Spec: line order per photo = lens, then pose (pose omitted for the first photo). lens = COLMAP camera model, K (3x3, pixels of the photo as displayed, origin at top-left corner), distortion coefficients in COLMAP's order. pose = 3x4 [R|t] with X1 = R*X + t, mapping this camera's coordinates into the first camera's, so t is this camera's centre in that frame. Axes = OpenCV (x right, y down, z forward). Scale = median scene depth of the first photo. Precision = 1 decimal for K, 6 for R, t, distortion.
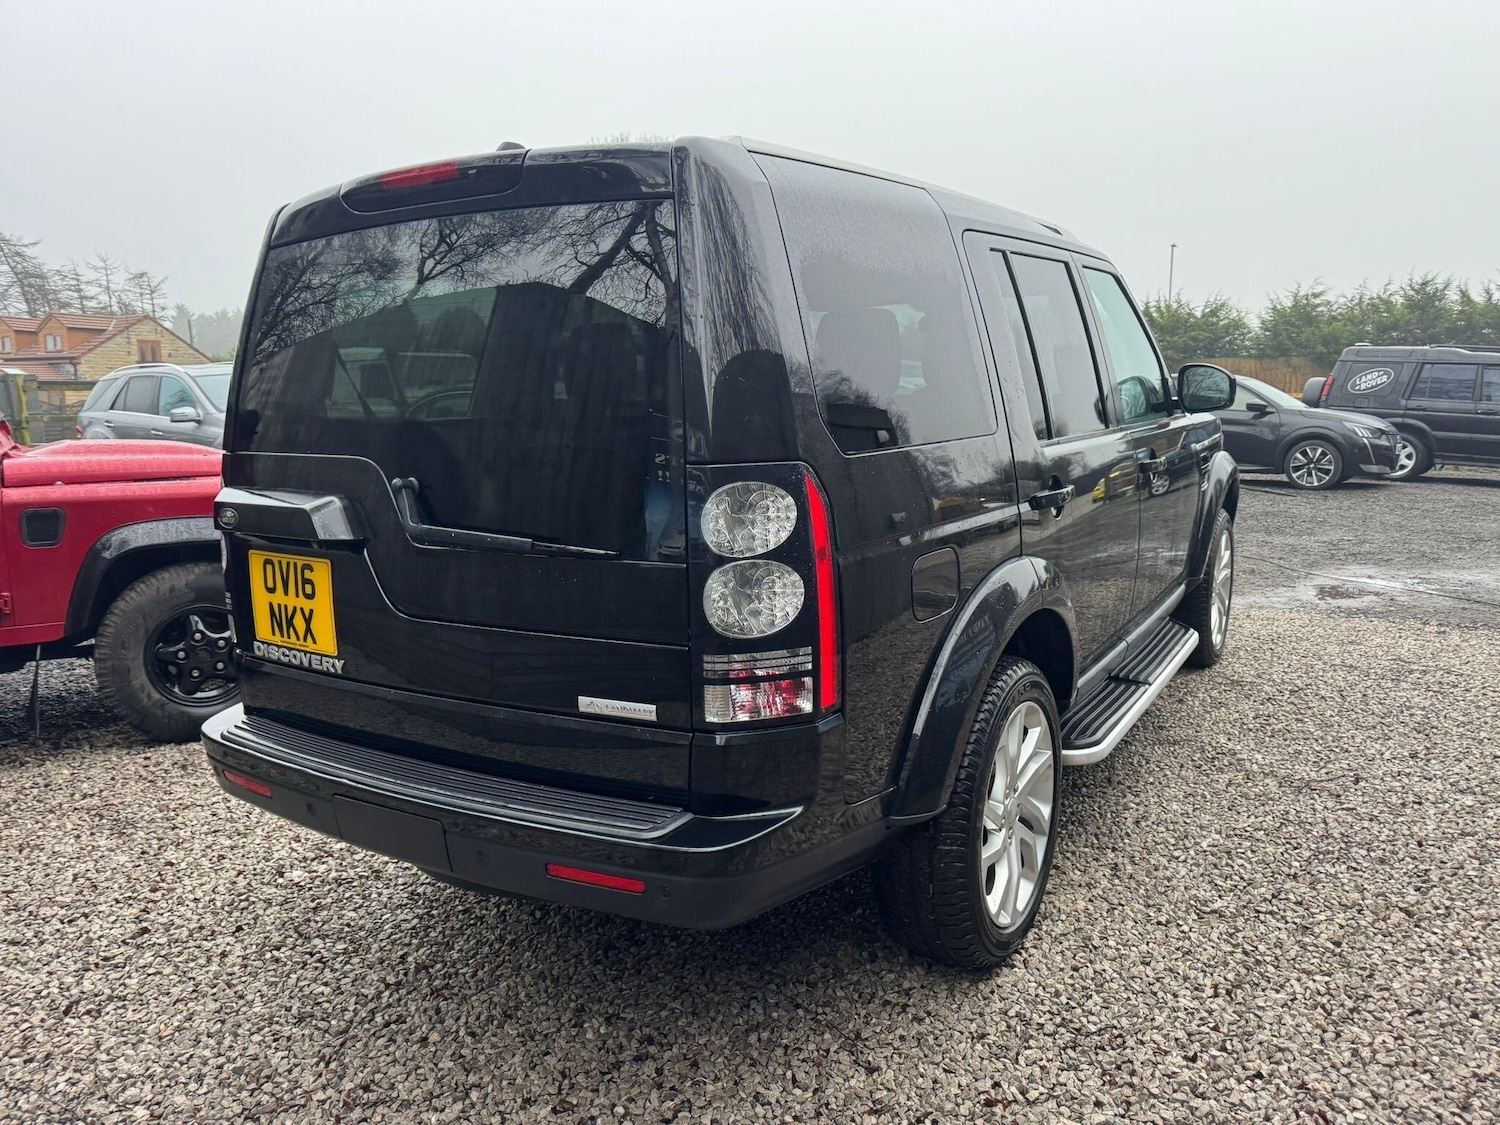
lens RADIAL K [[1089.8, 0, 764.2], [0, 1089.8, 570.5], [0, 0, 1]] dist [0.027738, -0.031850]
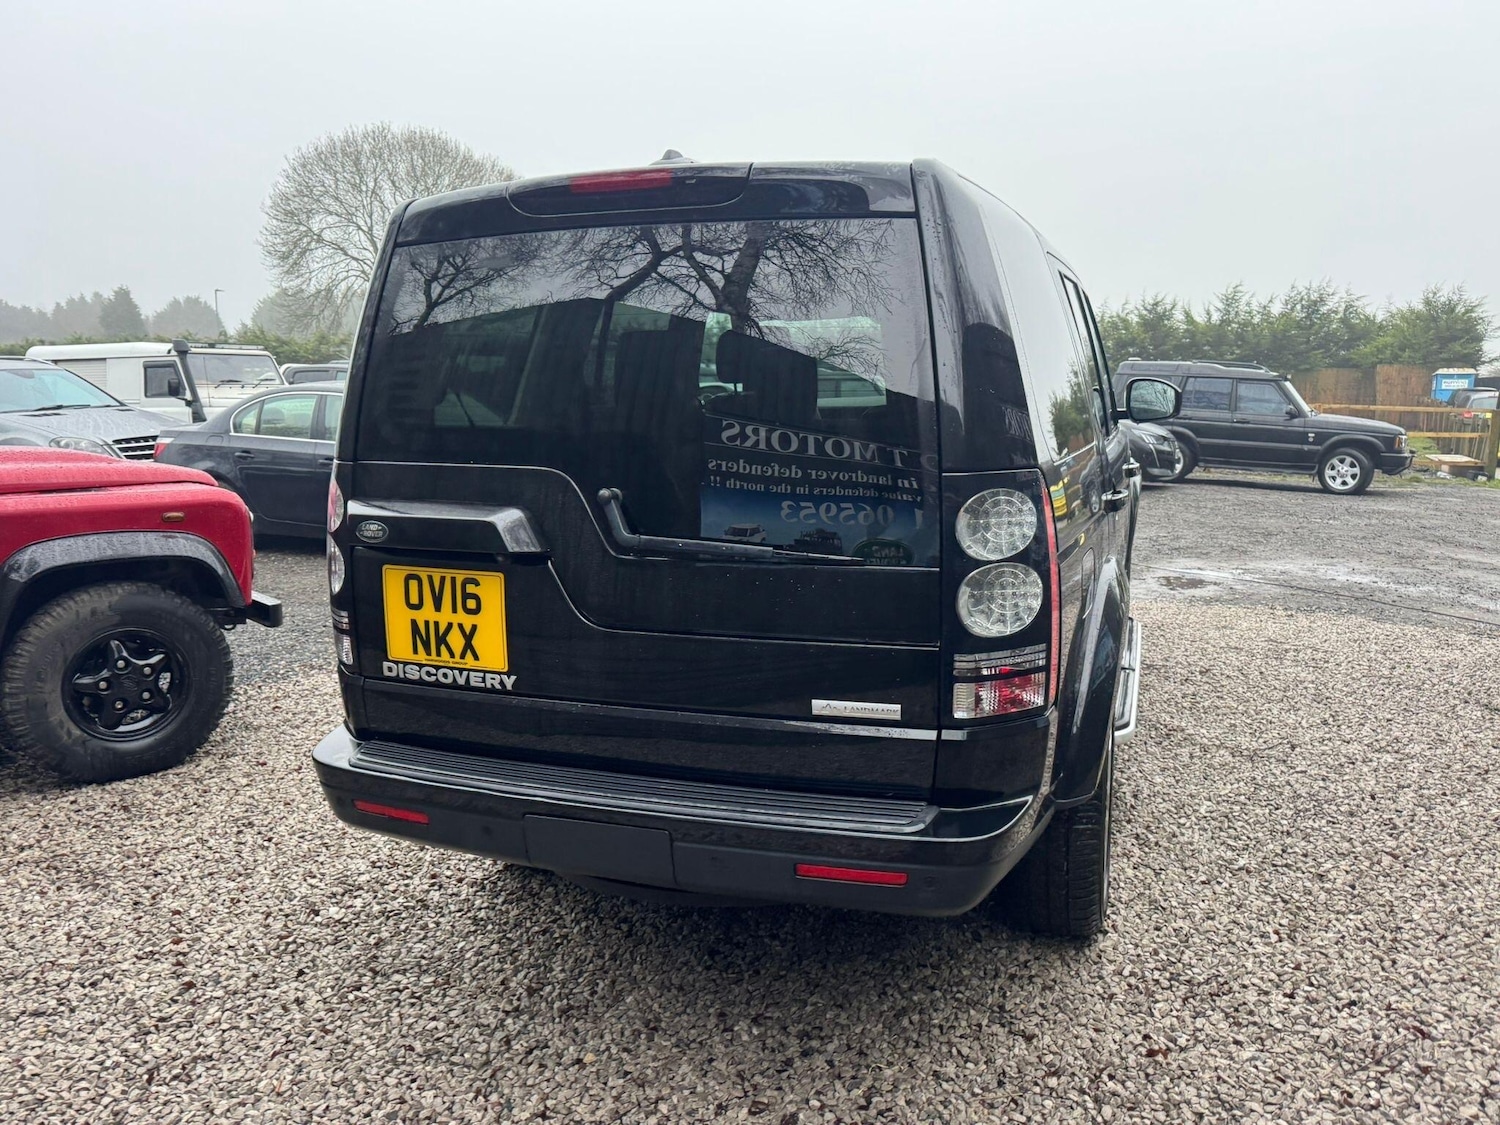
lens RADIAL K [[1089.8, 0, 767.7], [0, 1089.8, 576.9], [0, 0, 1]] dist [0.027738, -0.031850]
pose [[0.977058, -0.024868, 0.211516, -0.326526], [0.024506, 0.999690, 0.004335, -0.004223], [-0.211558, 0.000948, 0.977365, 0.006994]]
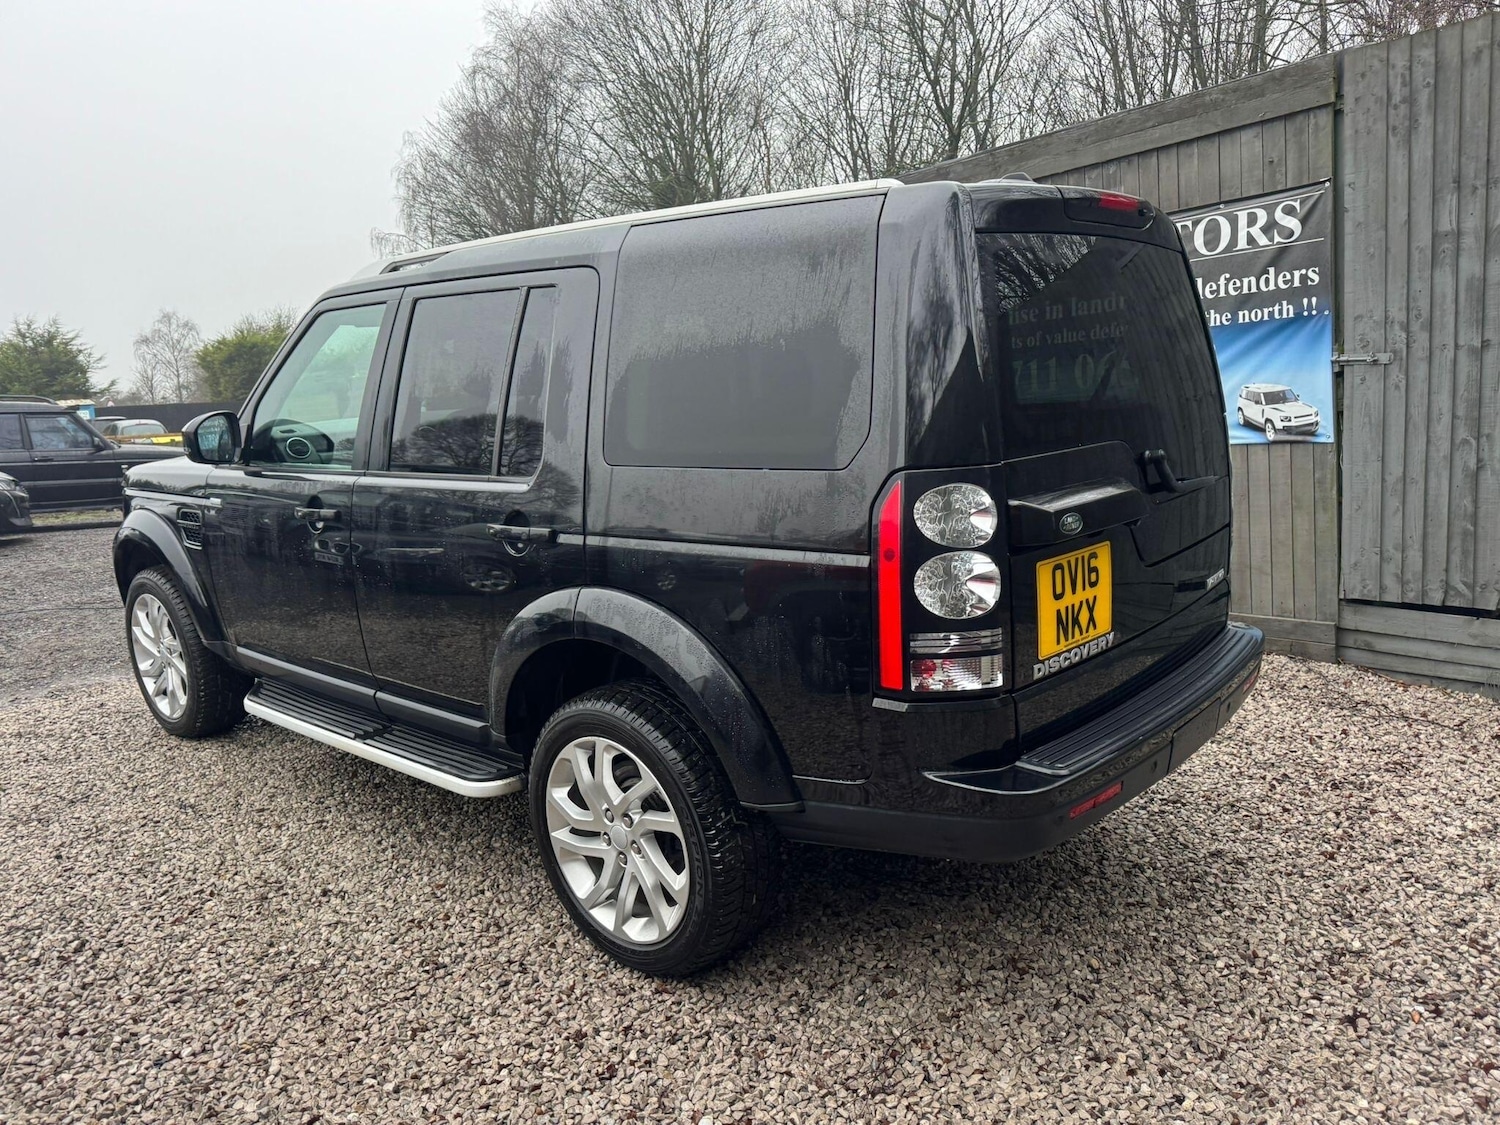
lens RADIAL K [[1089.8, 0, 755.2], [0, 1089.8, 562.0], [0, 0, 1]] dist [0.027738, -0.031850]
pose [[0.165749, -0.160815, 0.972967, -1.315286], [0.219001, 0.967981, 0.122683, -0.172572], [-0.961543, 0.192746, 0.195661, 0.987345]]
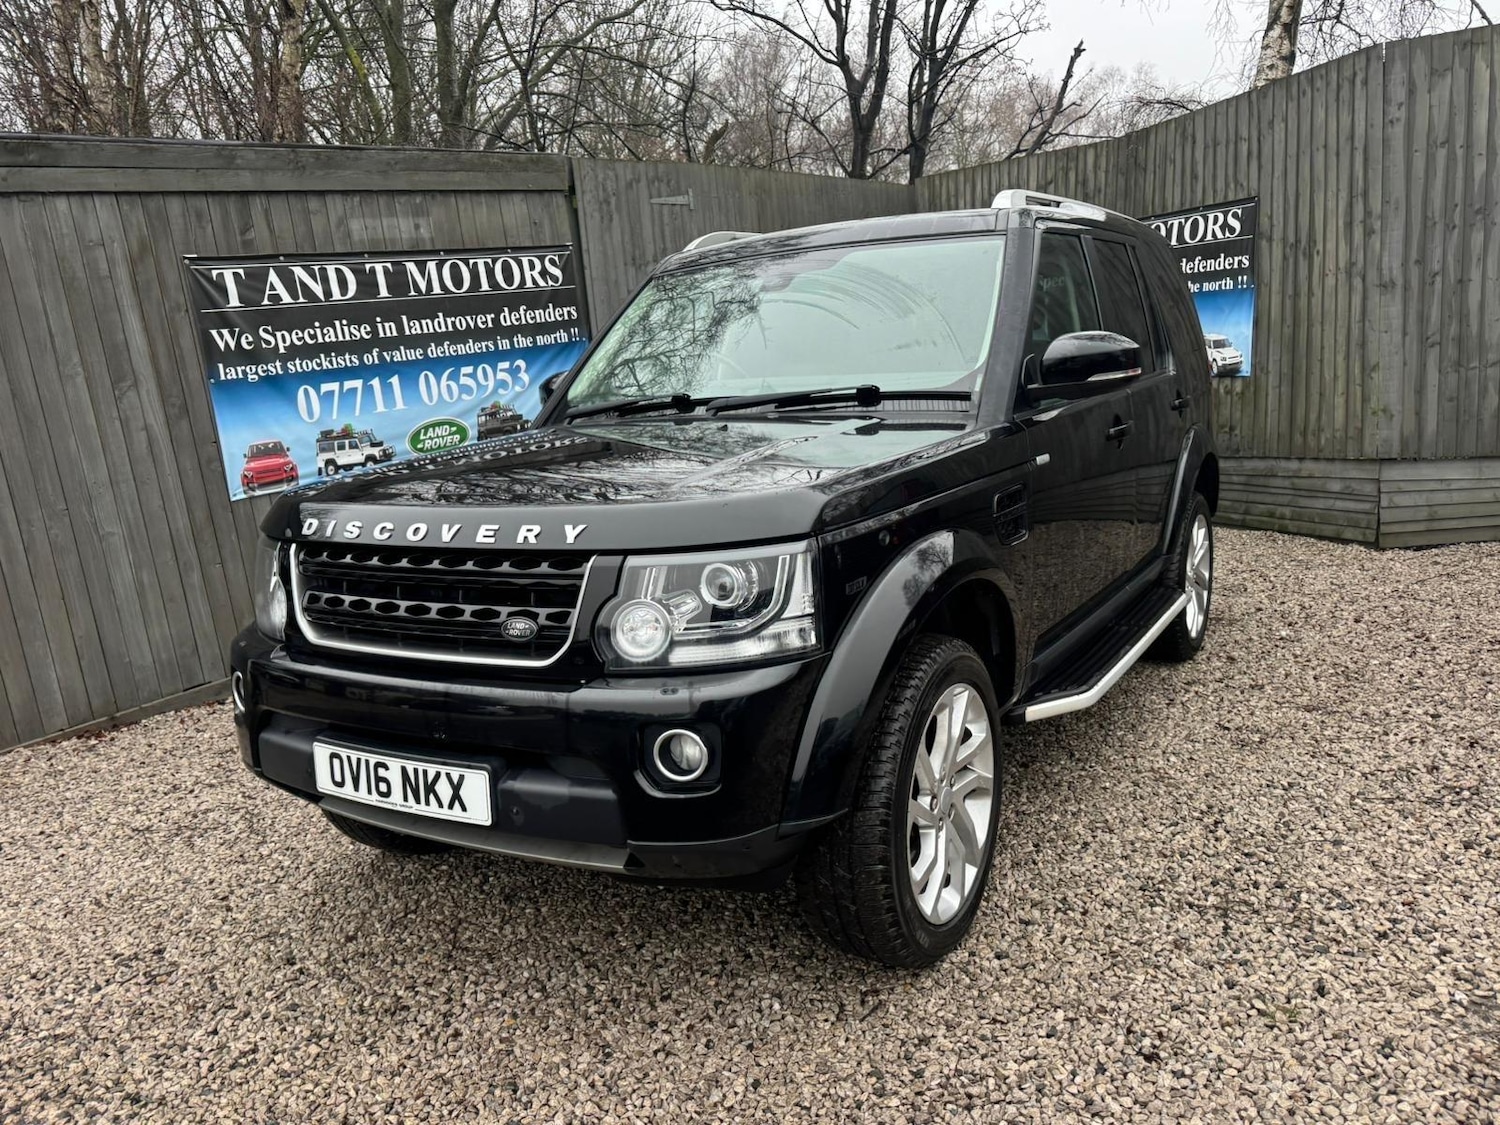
lens RADIAL K [[1157.1, 0, 767.9], [0, 1157.1, 561.1], [0, 0, 1]] dist [0.026907, -0.034455]
pose [[-0.997490, 0.070792, 0.001621, 0.329450], [0.066388, 0.926987, 0.369172, -0.643921], [0.024631, 0.368353, -0.929360, 3.118827]]
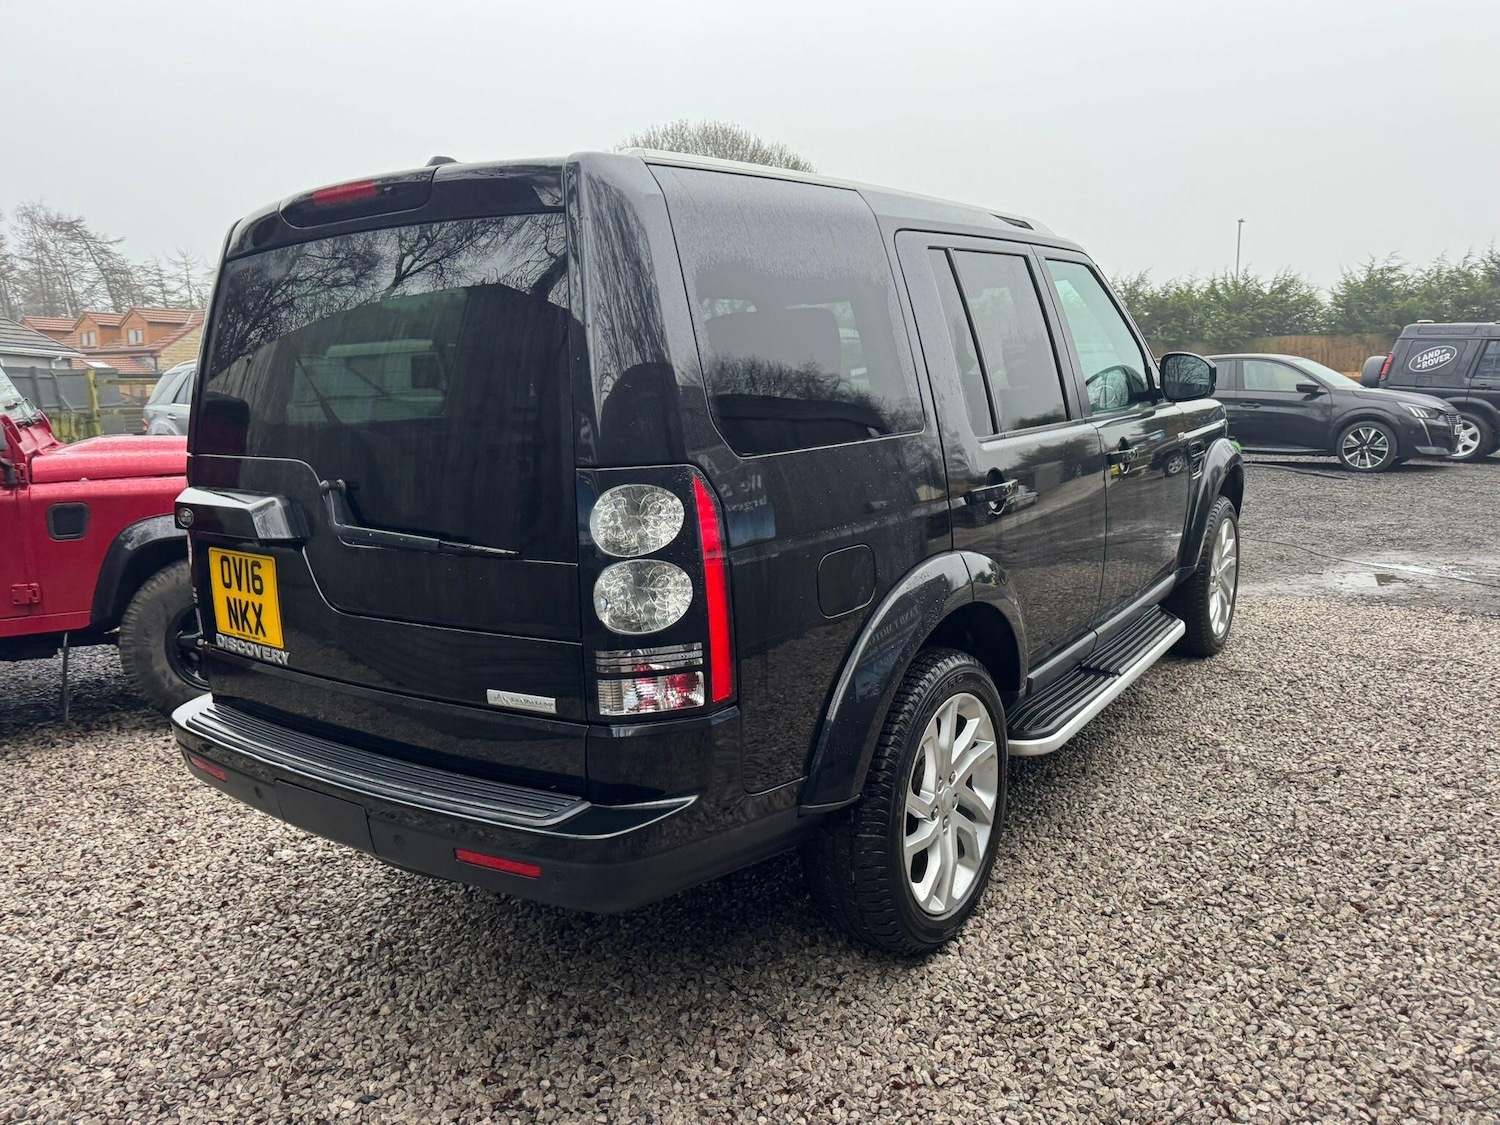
lens RADIAL K [[1089.8, 0, 762.9], [0, 1089.8, 565.6], [0, 0, 1]] dist [0.027738, -0.031850]
pose [[0.998193, -0.001979, -0.060050, 0.119240], [0.002594, 0.999945, 0.010168, -0.009750], [0.060026, -0.010306, 0.998144, -0.022009]]
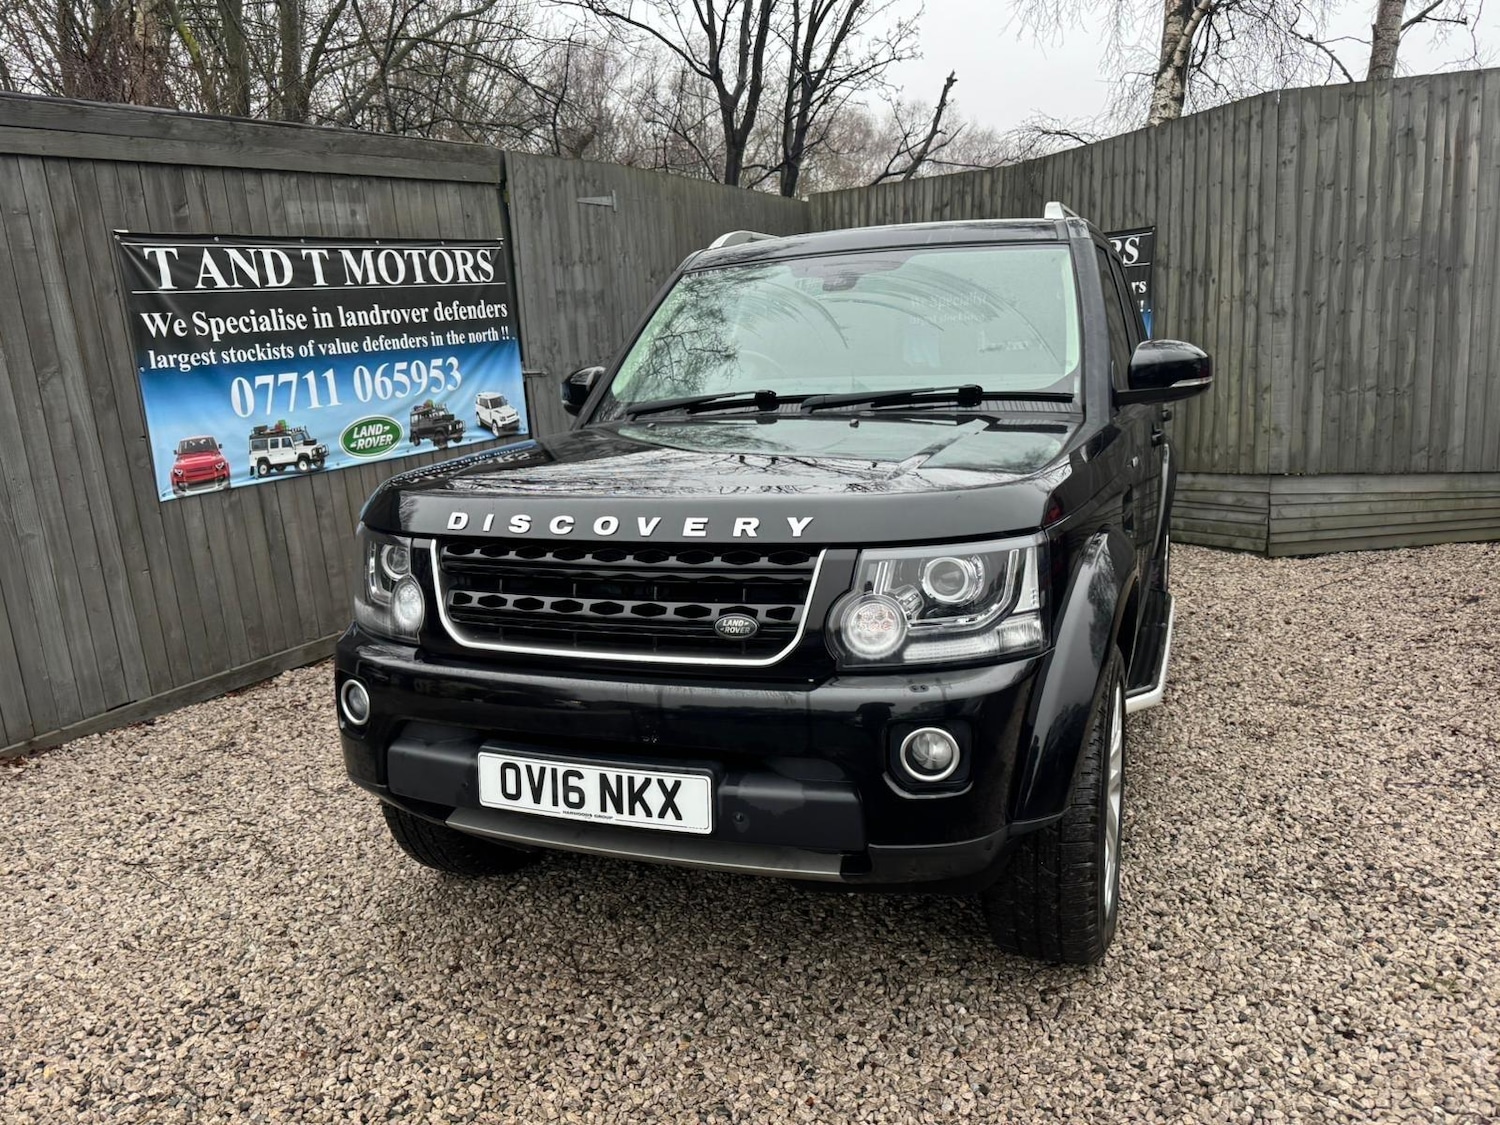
lens RADIAL K [[1157.1, 0, 765.7], [0, 1157.1, 553.6], [0, 0, 1]] dist [0.026907, -0.034455]
pose [[-0.983705, 0.069194, -0.165939, 0.640897], [0.005292, 0.933717, 0.357973, -0.632694], [0.179710, 0.351262, -0.918868, 3.069959]]
